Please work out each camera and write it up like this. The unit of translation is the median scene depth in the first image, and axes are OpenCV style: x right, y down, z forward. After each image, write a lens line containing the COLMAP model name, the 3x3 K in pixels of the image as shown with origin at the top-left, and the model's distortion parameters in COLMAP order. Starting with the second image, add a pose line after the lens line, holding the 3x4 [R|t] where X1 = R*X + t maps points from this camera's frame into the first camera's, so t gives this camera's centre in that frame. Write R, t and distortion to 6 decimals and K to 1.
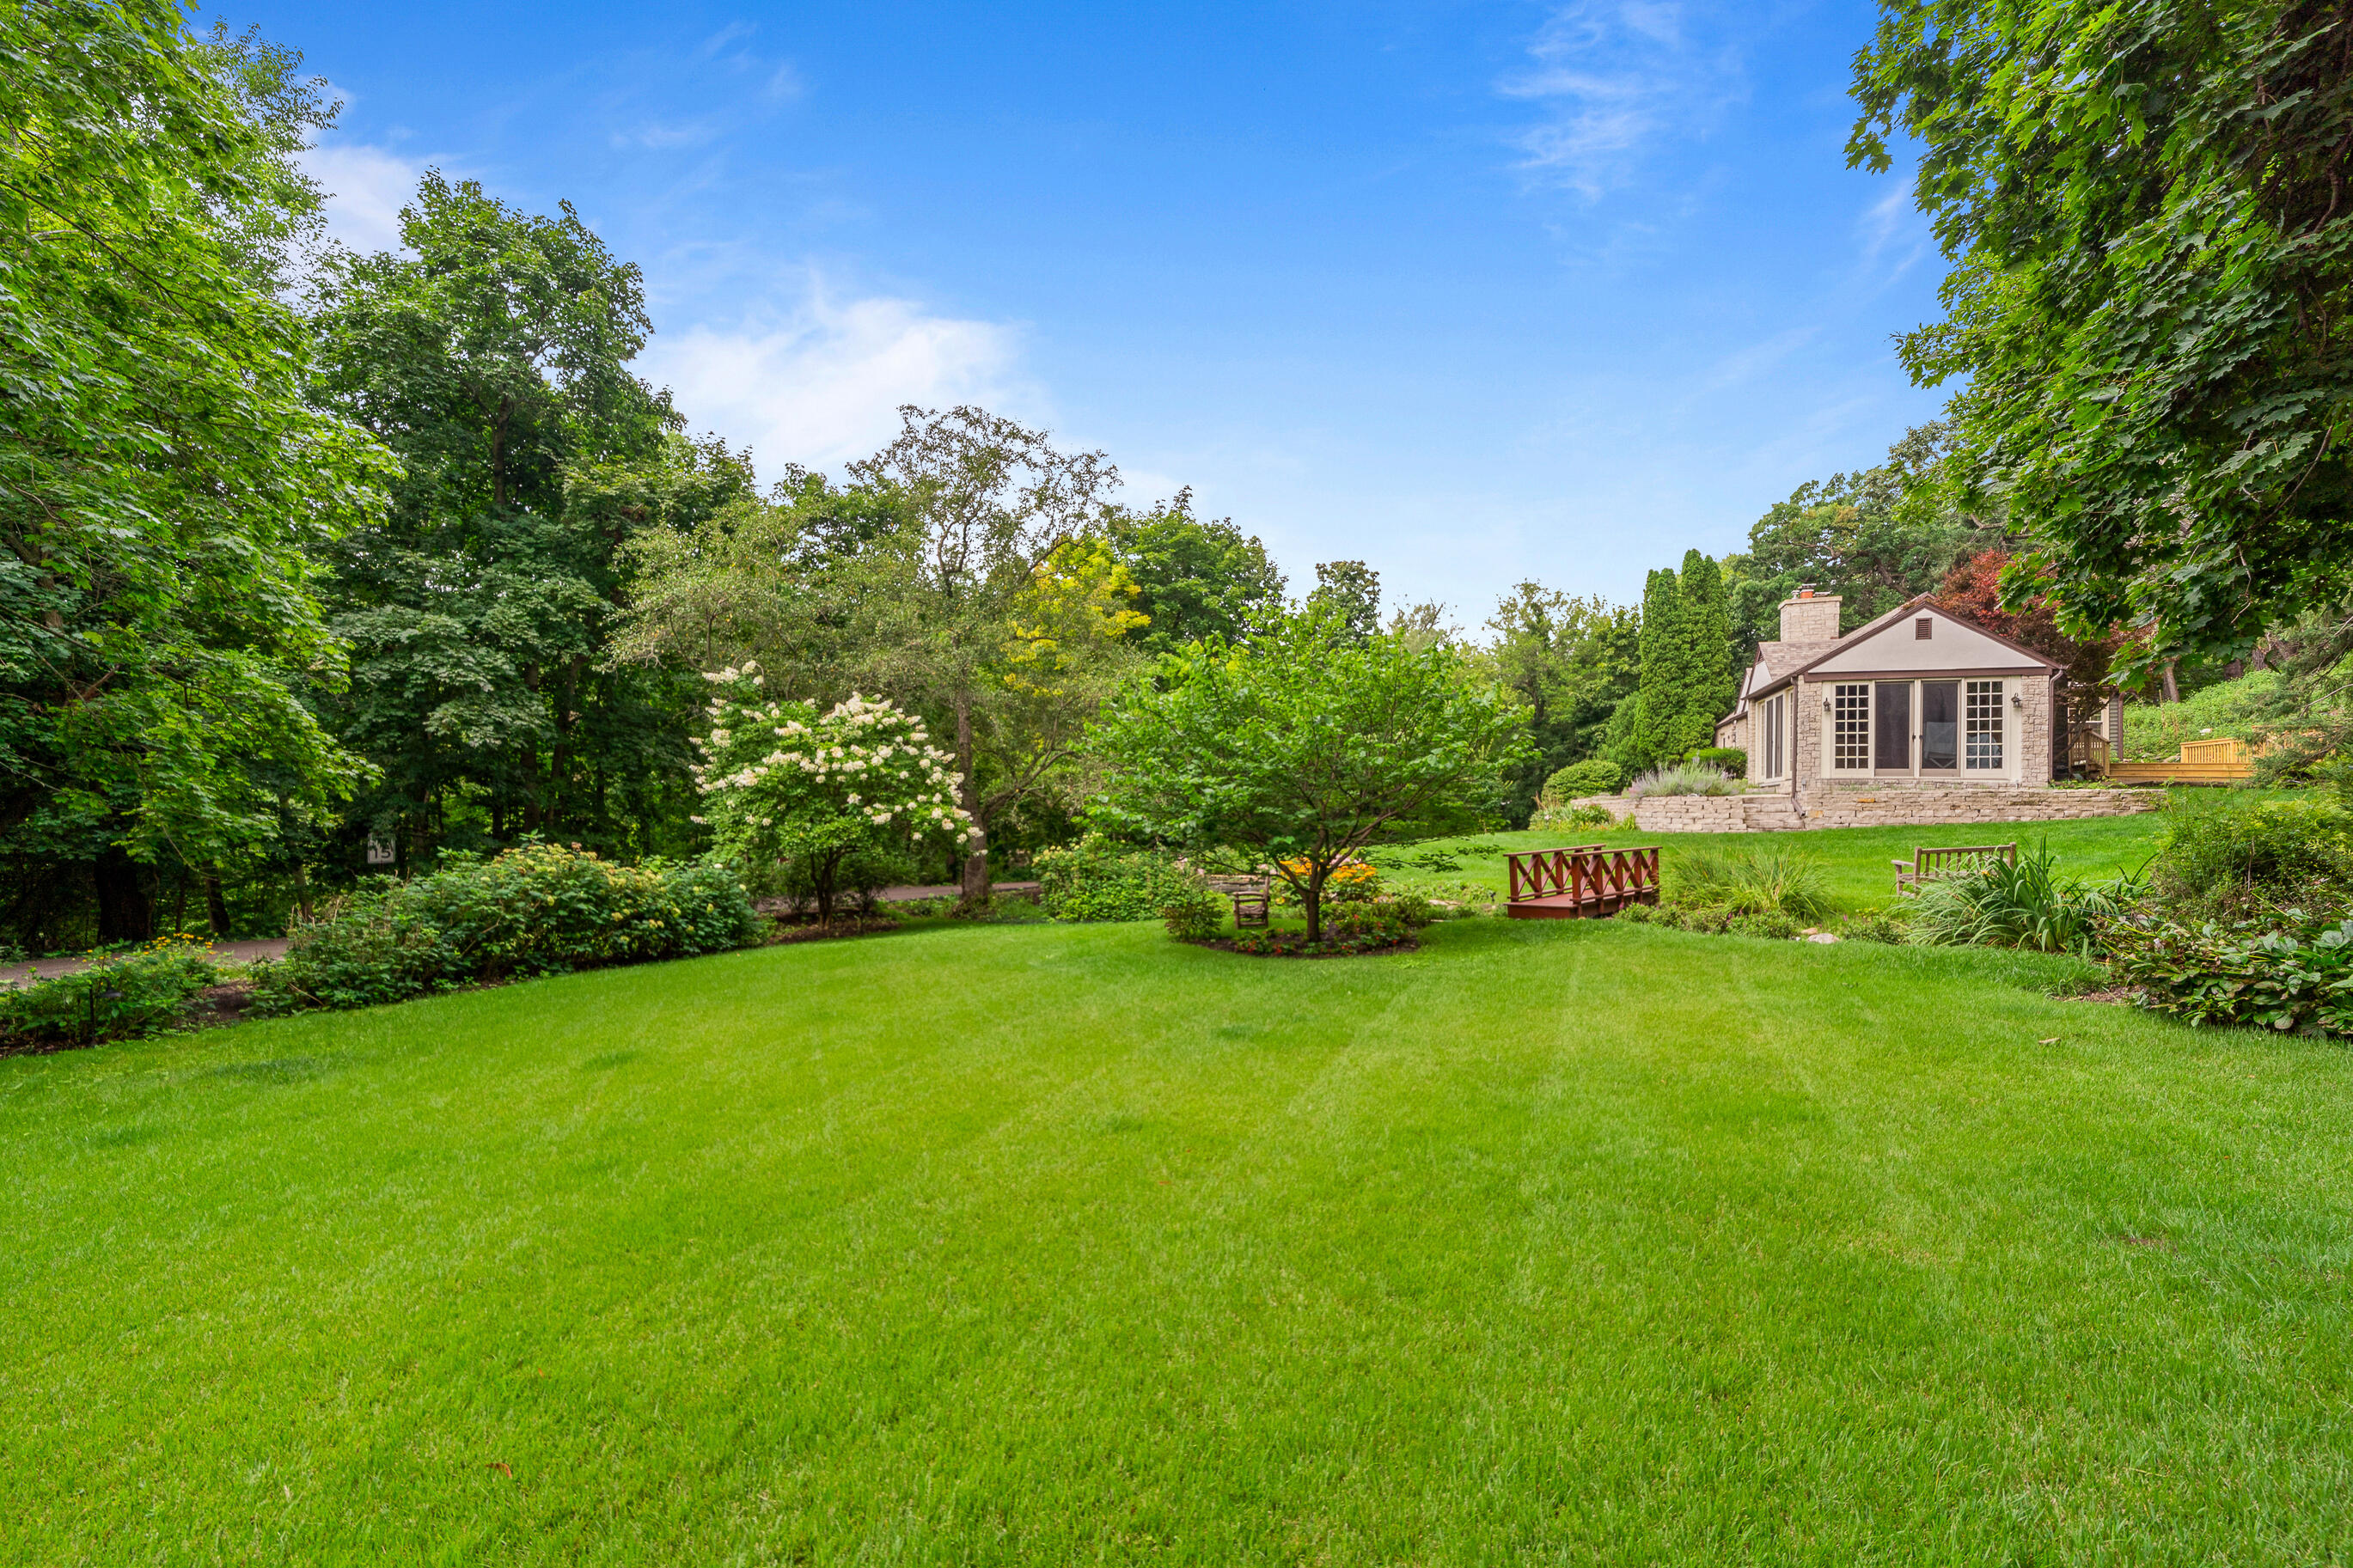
lens RADIAL K [[881.8, 0, 1176.2], [0, 881.8, 790.6], [0, 0, 1]] dist [0.000114, 0.000002]
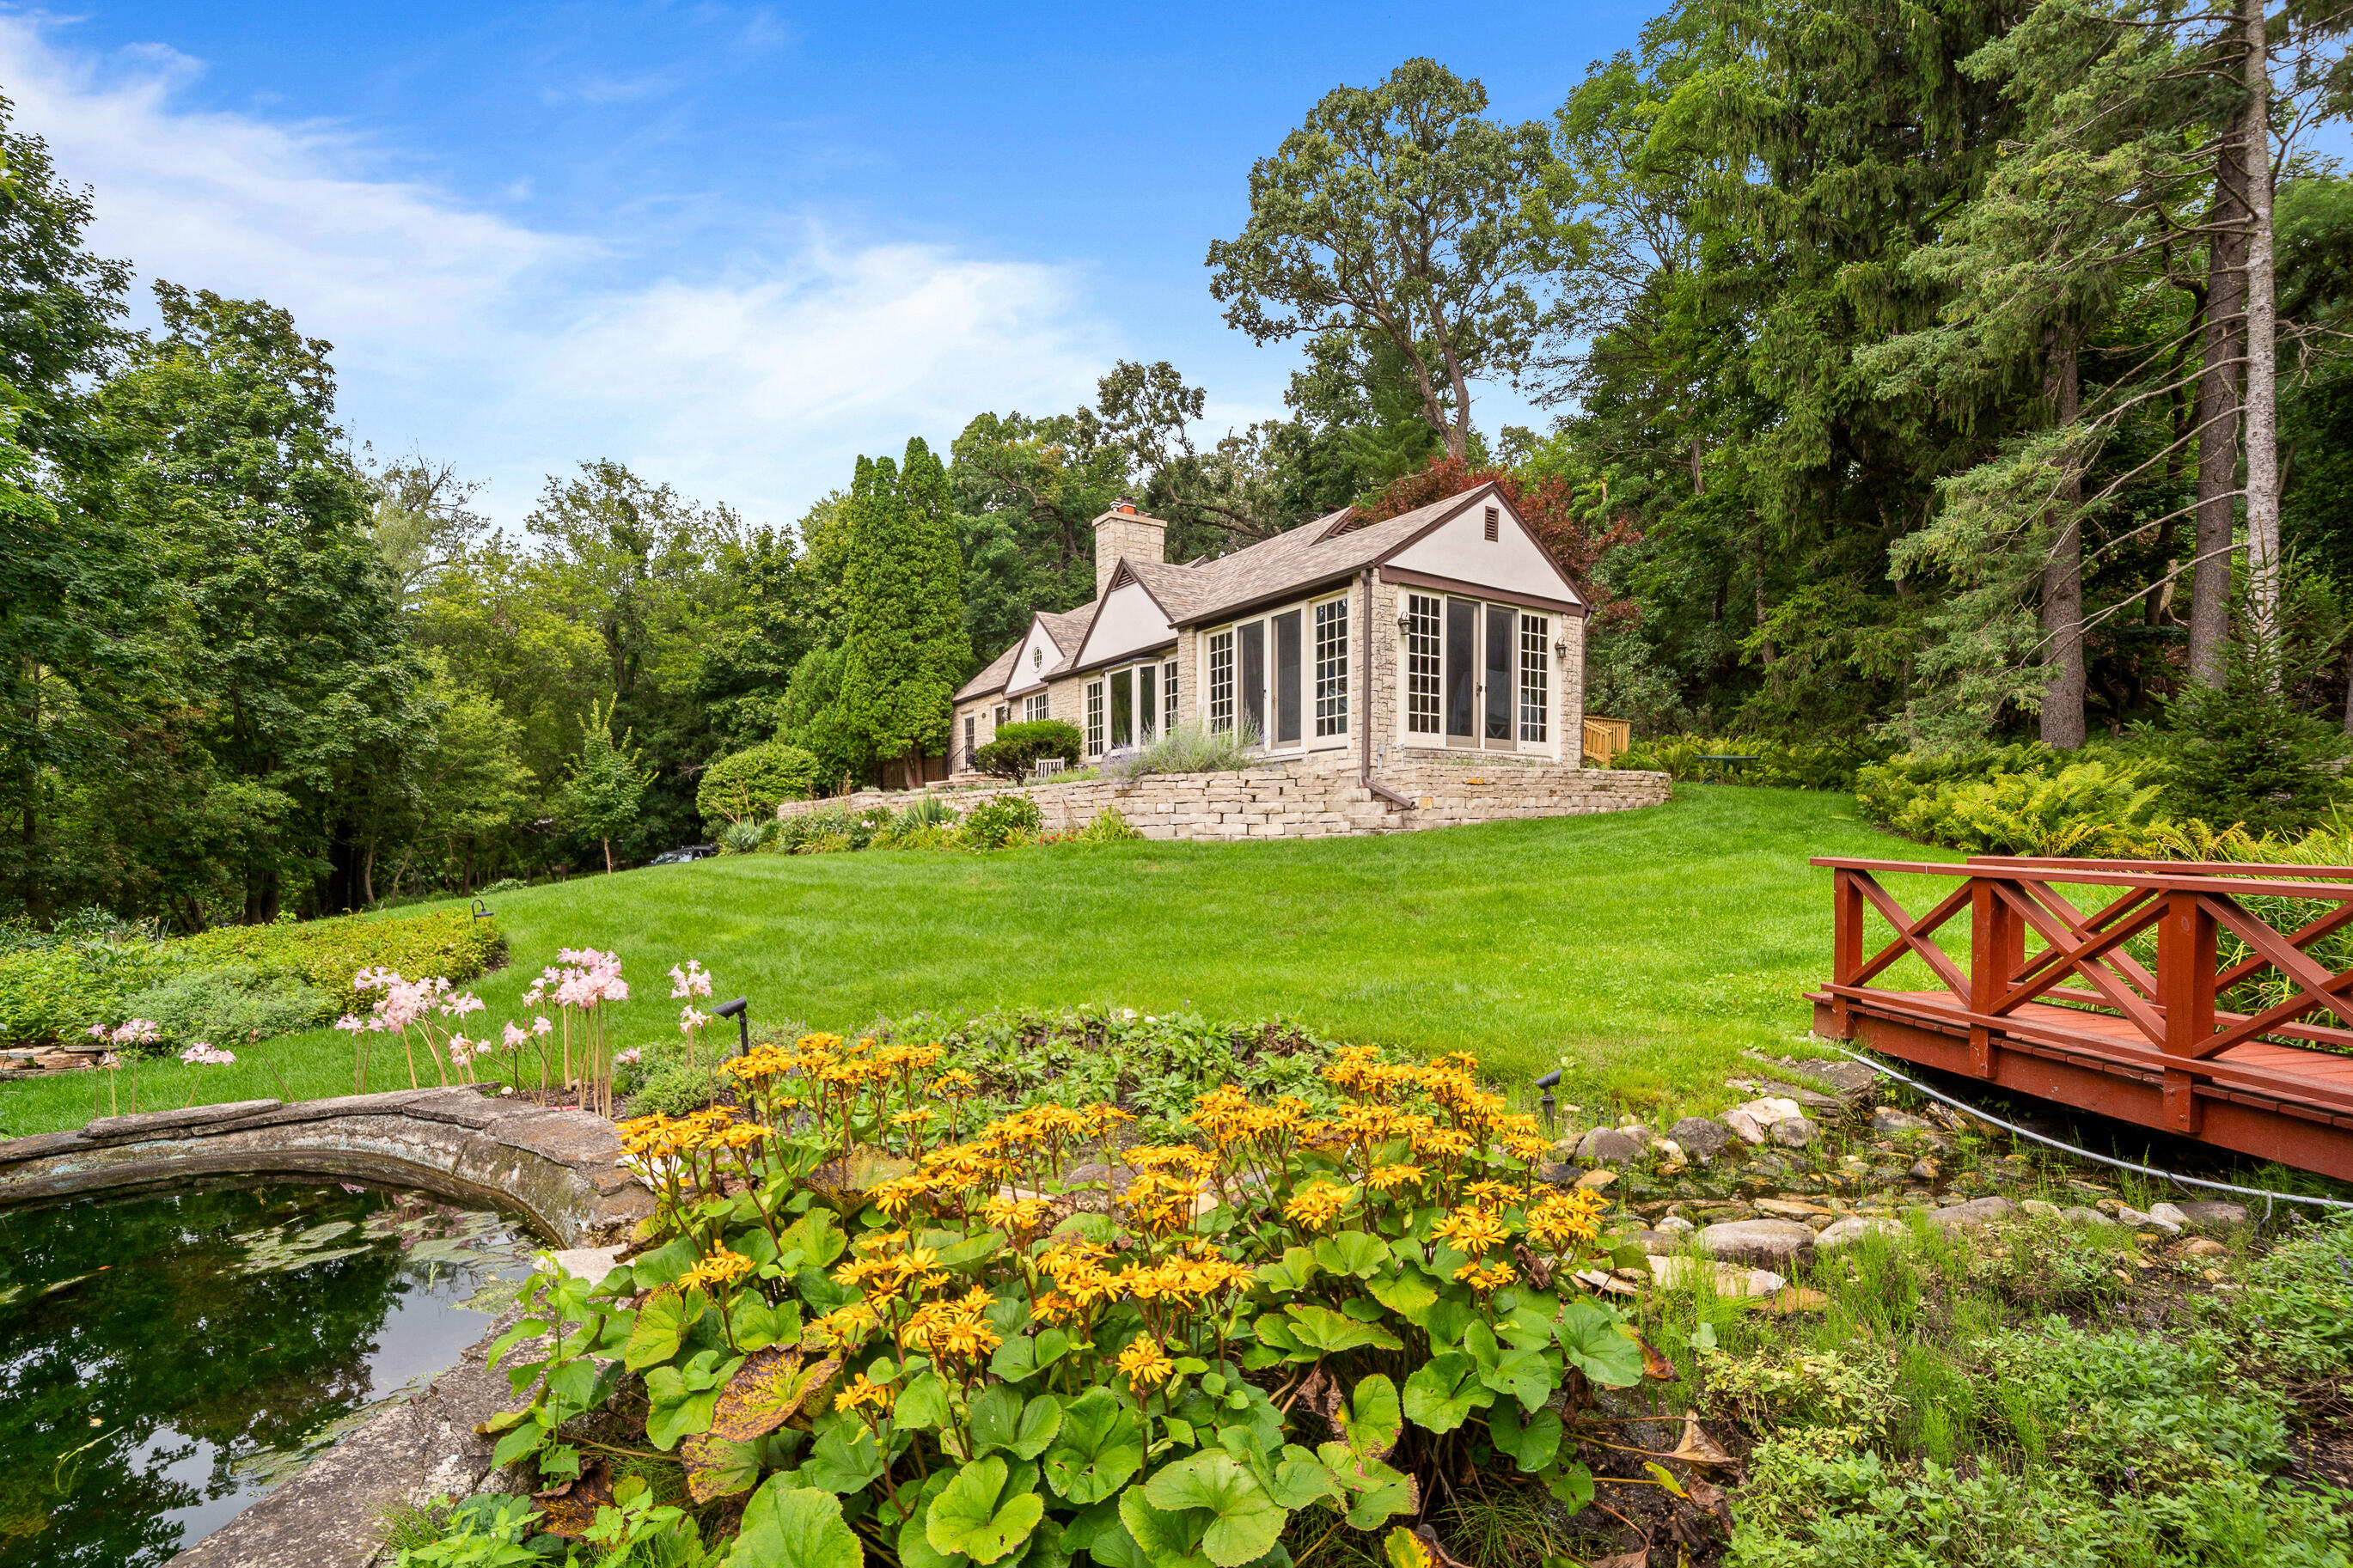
lens RADIAL K [[1051.8, 0, 1133.5], [0, 1051.8, 884.8], [0, 0, 1]] dist [-0.000408, -0.000166]
pose [[0.601938, -0.048430, 0.797073, 0.039256], [-0.003505, 0.997989, 0.063285, 0.031891], [-0.798535, -0.040888, 0.600558, 0.627779]]
